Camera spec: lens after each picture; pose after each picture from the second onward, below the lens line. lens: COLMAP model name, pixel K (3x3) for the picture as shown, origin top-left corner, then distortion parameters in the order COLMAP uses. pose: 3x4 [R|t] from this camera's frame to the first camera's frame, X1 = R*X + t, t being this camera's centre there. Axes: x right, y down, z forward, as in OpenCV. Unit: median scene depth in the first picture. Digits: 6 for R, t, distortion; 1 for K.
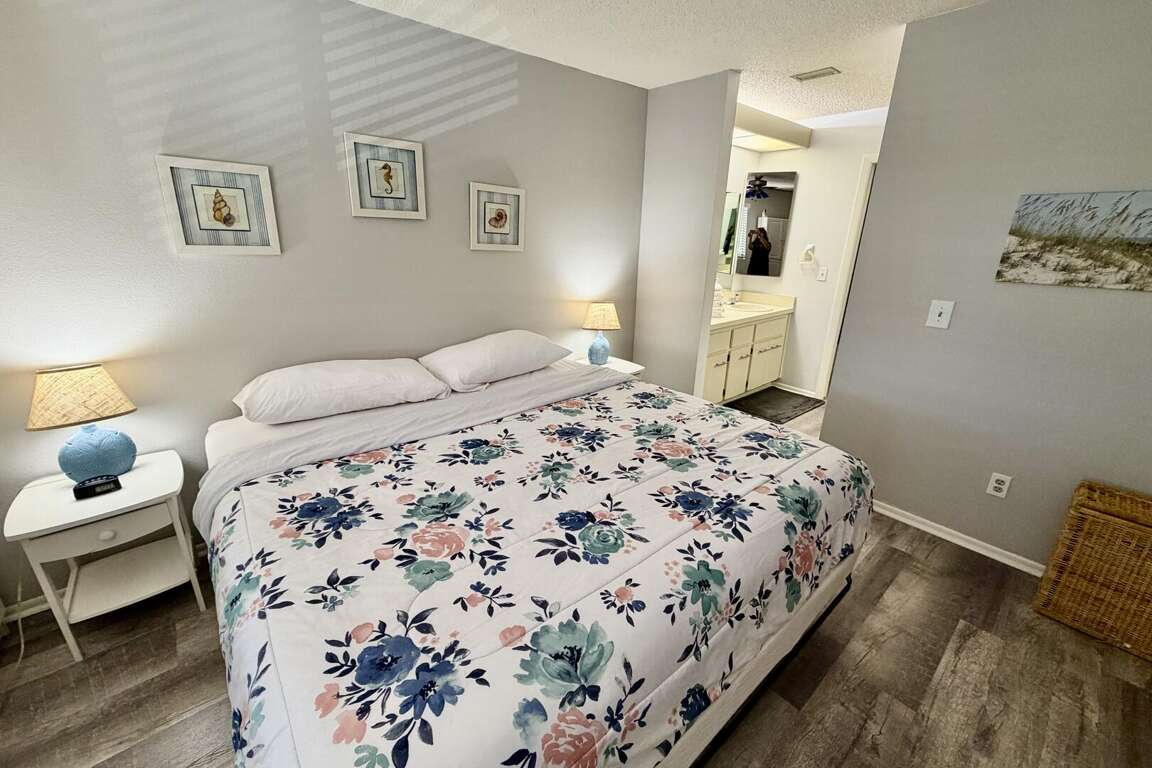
lens RADIAL K [[459.7, 0, 571.5], [0, 459.7, 384.7], [0, 0, 1]] dist [-0.001055, -0.000186]
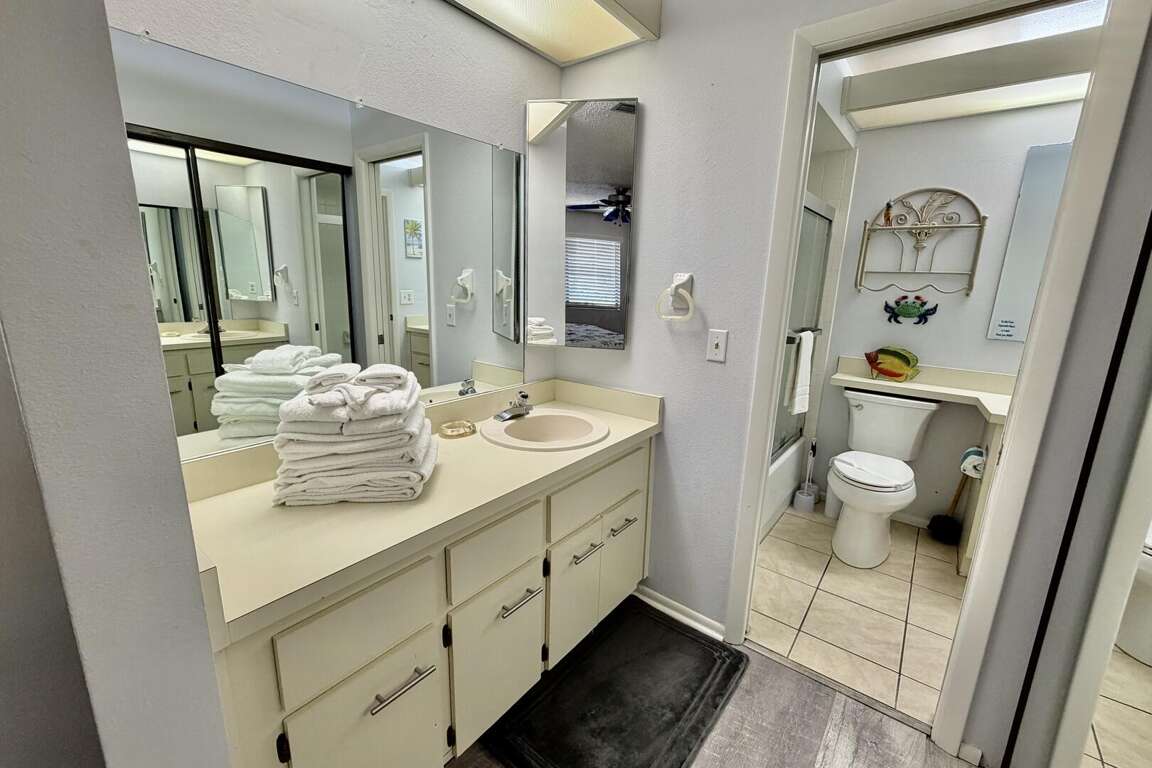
lens RADIAL K [[459.7, 0, 571.5], [0, 459.7, 384.7], [0, 0, 1]] dist [-0.001055, -0.000186]
pose [[0.984330, -0.037677, 0.172263, 0.349719], [0.054471, 0.994097, -0.093828, -0.174861], [-0.167711, 0.101742, 0.980572, 0.630017]]
